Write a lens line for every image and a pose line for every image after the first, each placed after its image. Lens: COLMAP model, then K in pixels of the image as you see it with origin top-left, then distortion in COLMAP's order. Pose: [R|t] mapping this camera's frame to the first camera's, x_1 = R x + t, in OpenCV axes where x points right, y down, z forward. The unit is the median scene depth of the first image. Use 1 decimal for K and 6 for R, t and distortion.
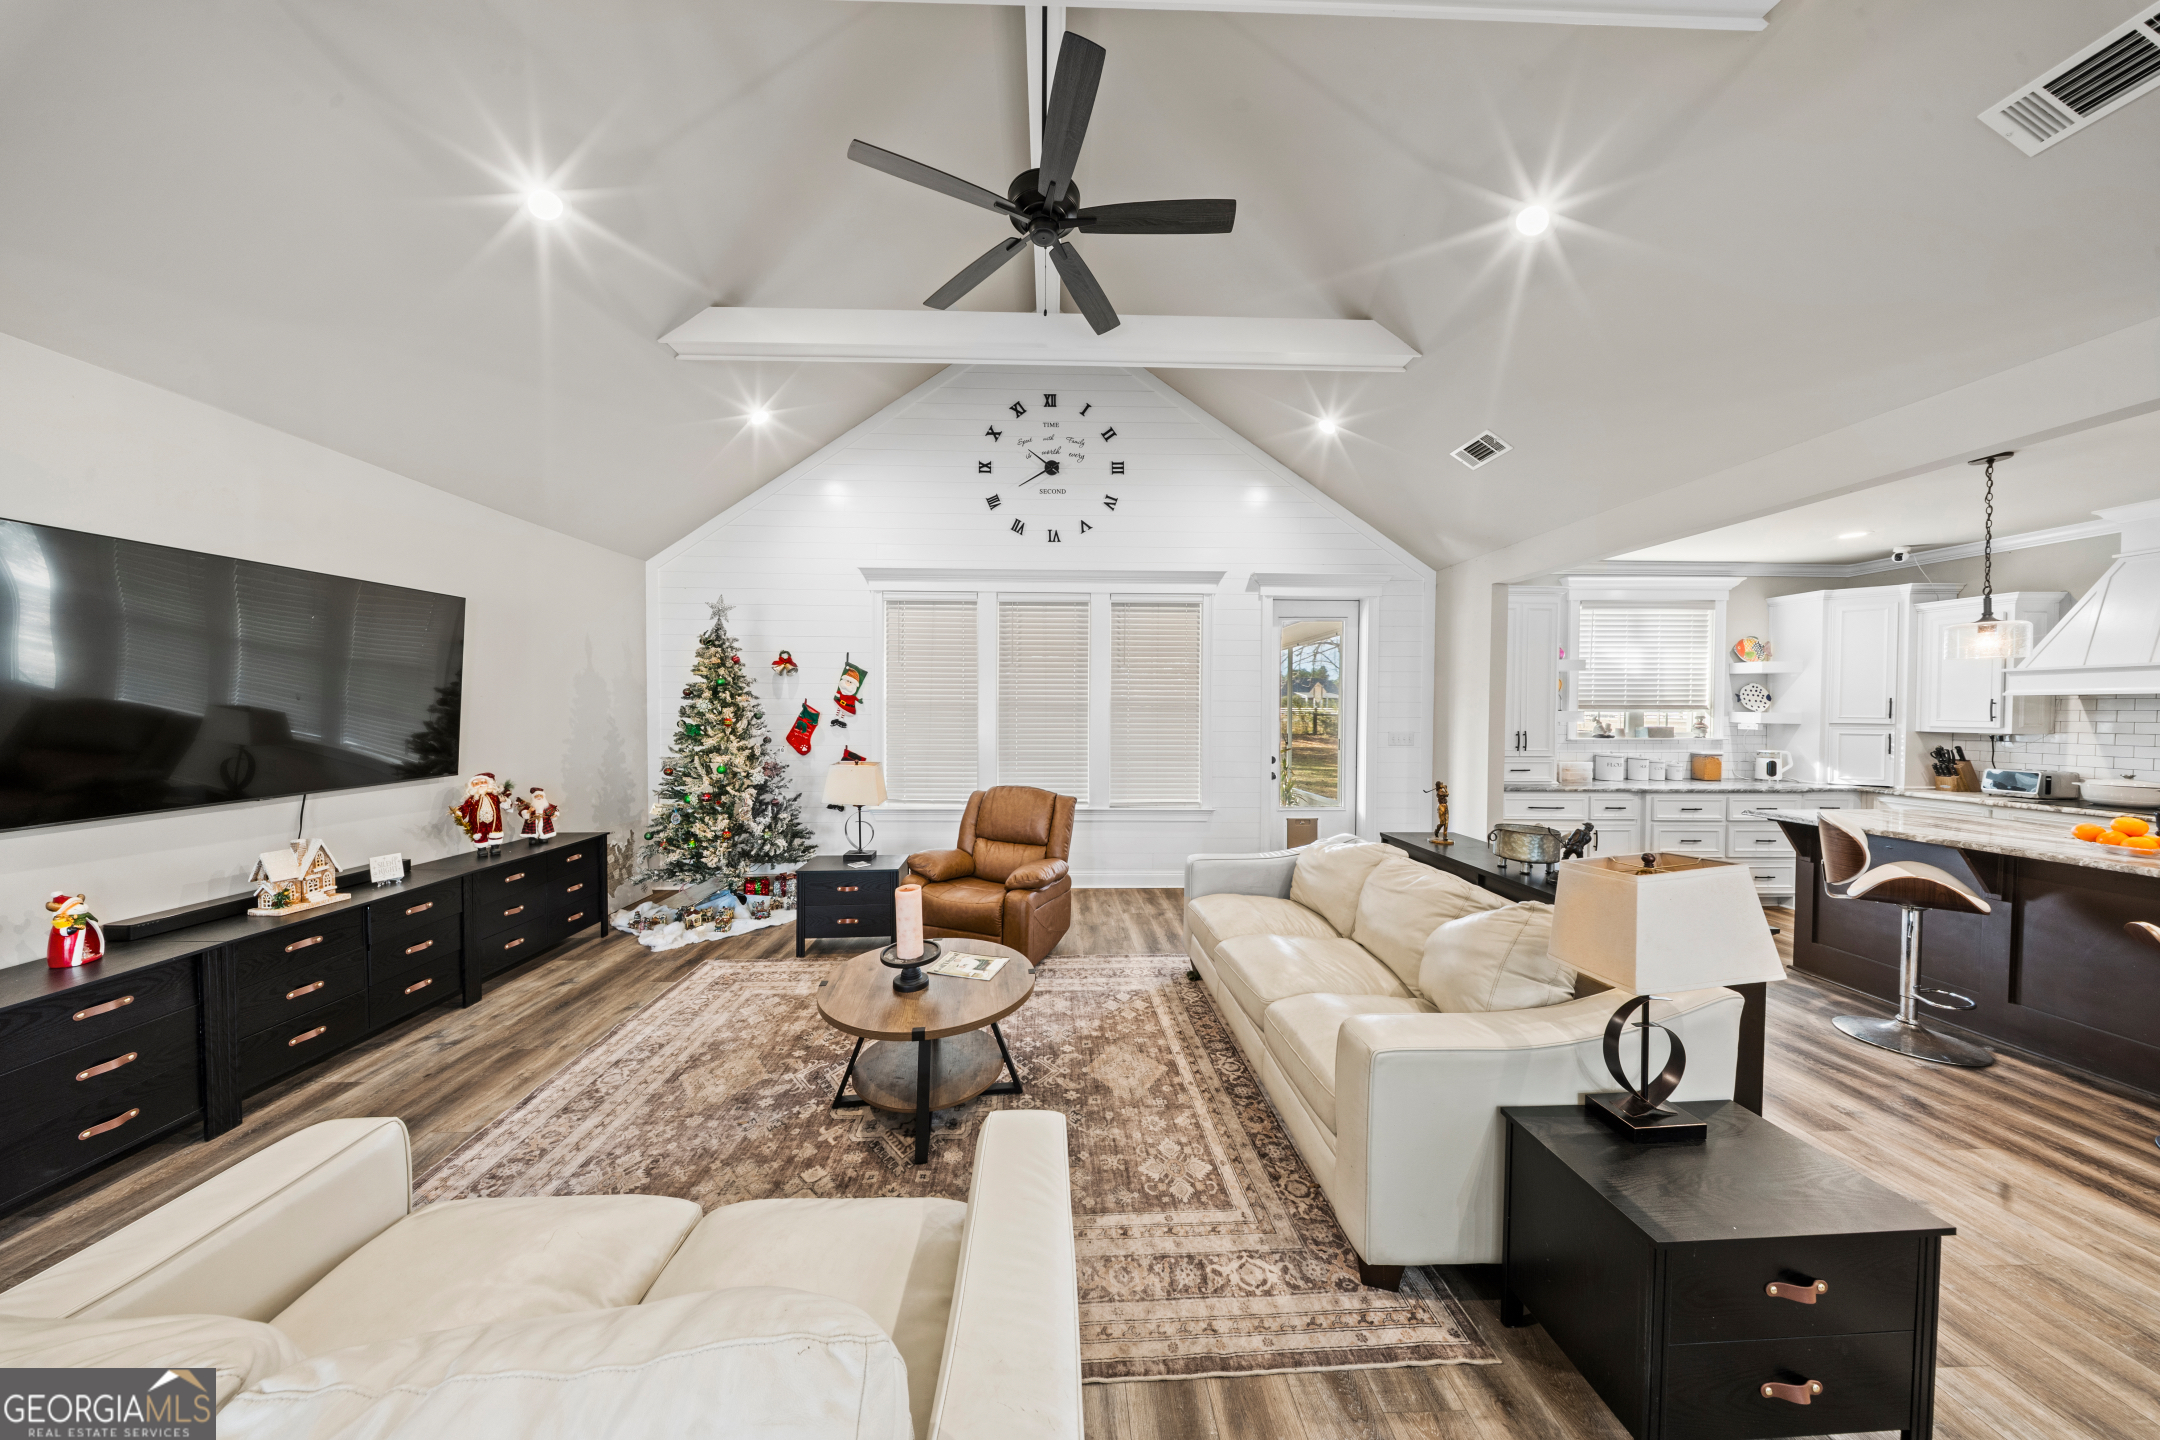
lens RADIAL K [[636.8, 0, 1061.0], [0, 636.8, 722.6], [0, 0, 1]] dist [0.000018, -0.000209]
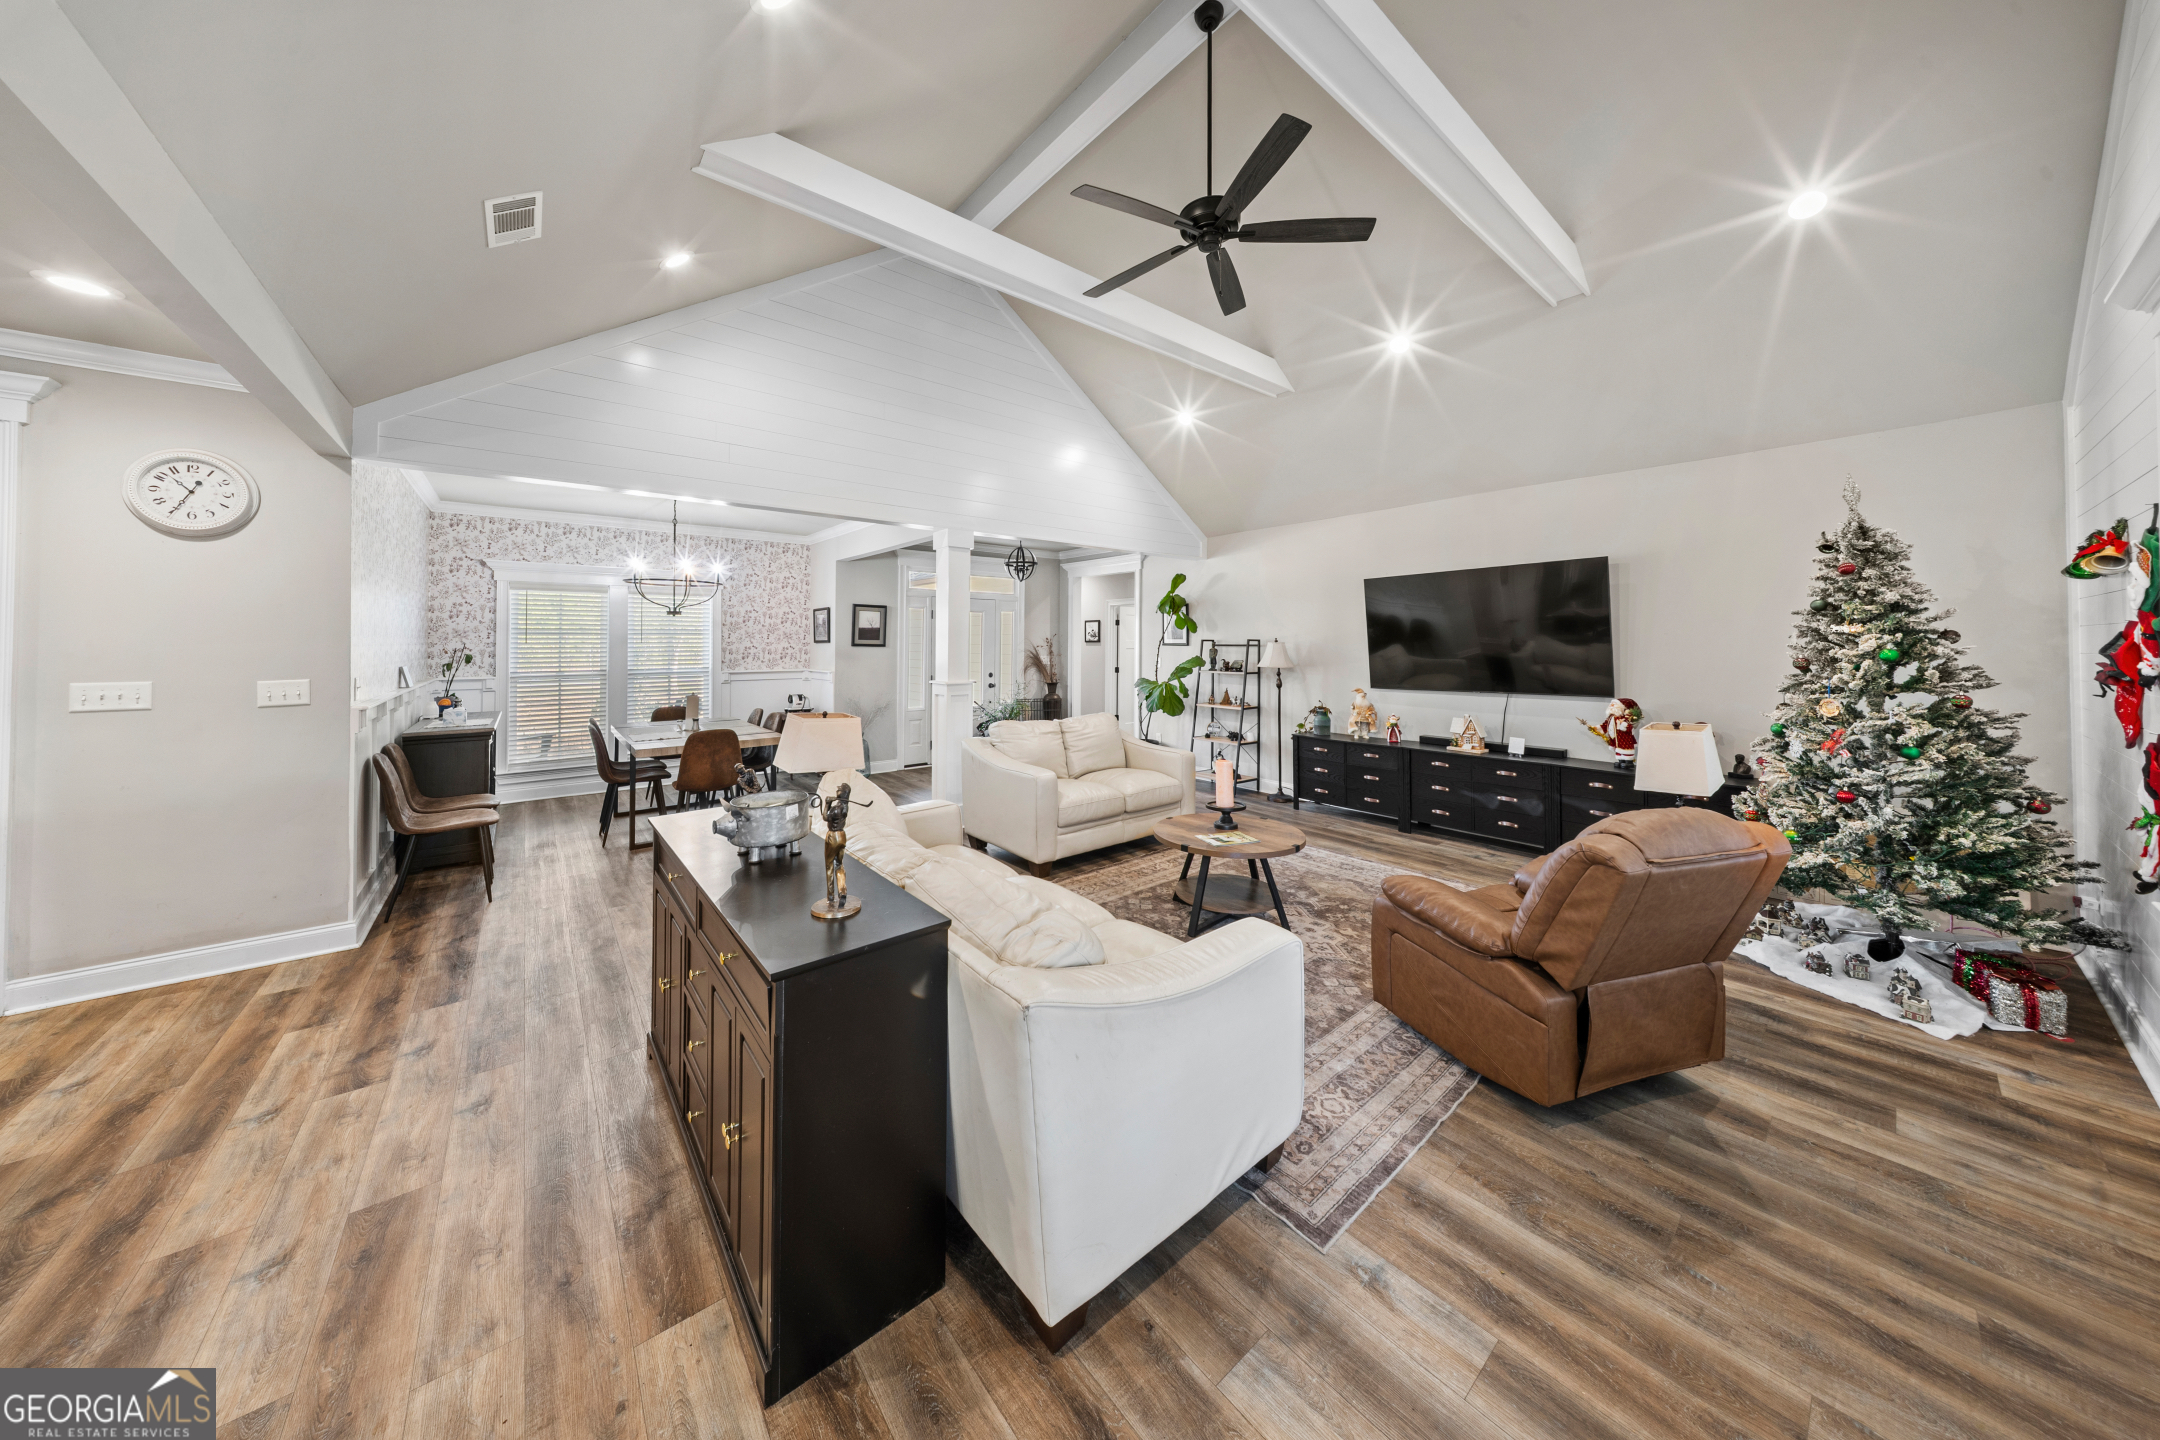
lens RADIAL K [[678.5, 0, 1057.0], [0, 678.5, 637.1], [0, 0, 1]] dist [-0.000162, -0.000337]
pose [[-0.793190, -0.011180, -0.608872, 0.473879], [-0.016484, 0.999859, 0.003115, -0.015996], [0.608752, 0.012507, -0.793262, 0.914760]]
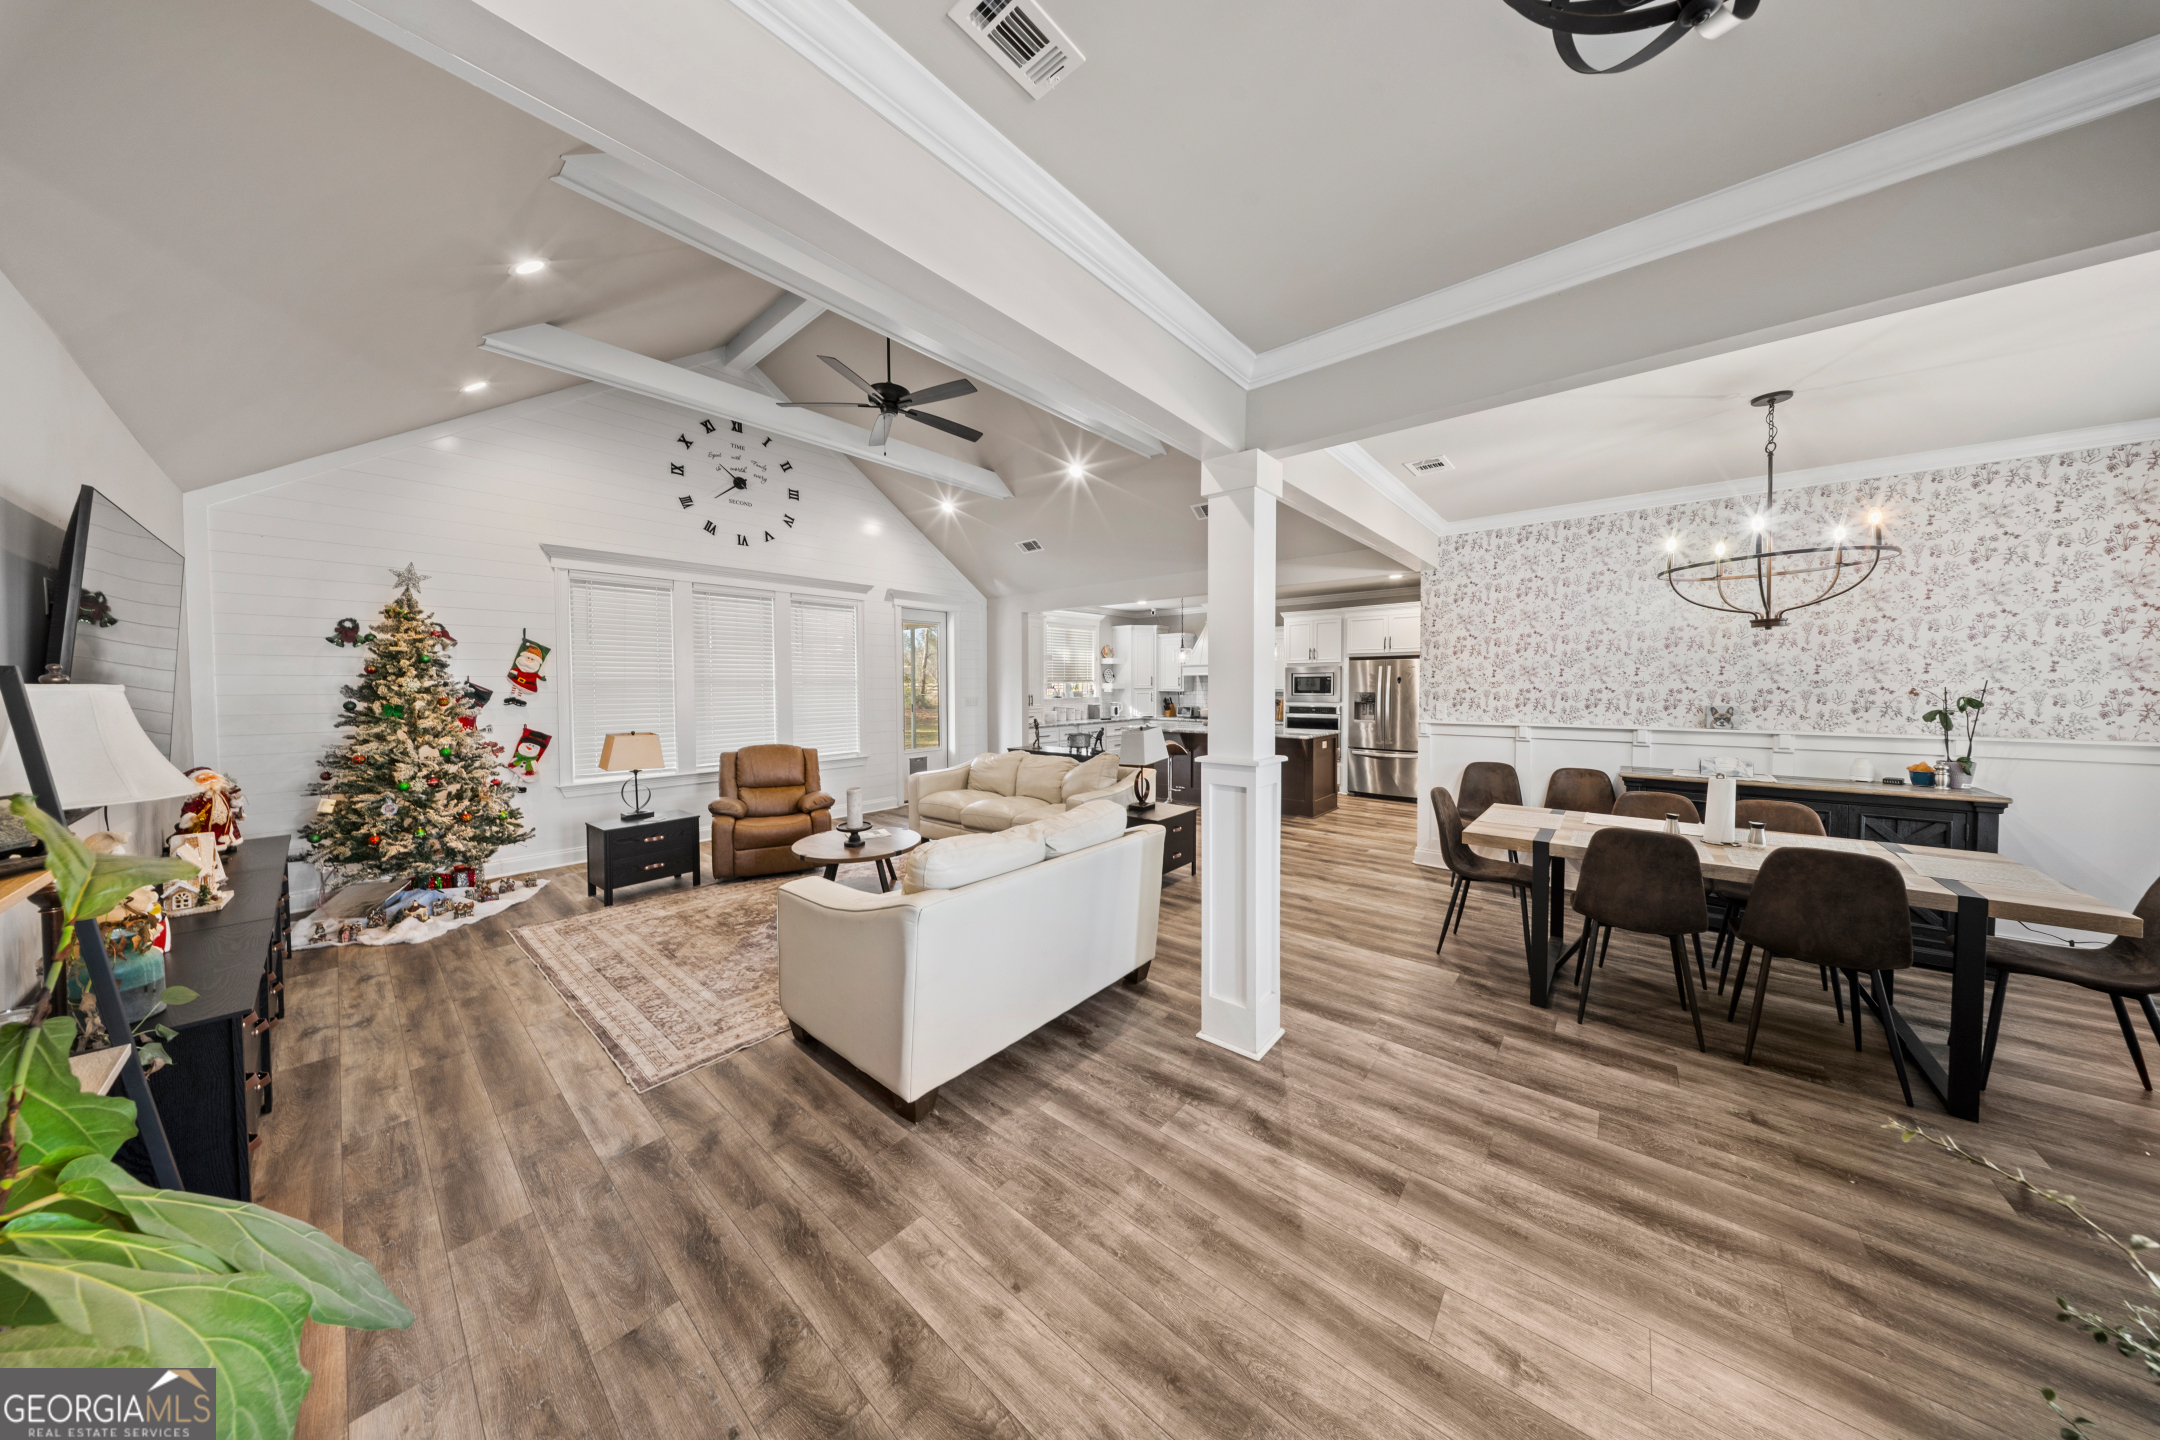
lens RADIAL K [[639.5, 0, 1073.6], [0, 639.5, 703.0], [0, 0, 1]] dist [0.000504, -0.000040]
pose [[0.669191, -0.029827, 0.742491, -0.502981], [0.021892, 0.999552, 0.020422, 0.002137], [-0.742768, 0.002588, 0.669544, -0.272701]]
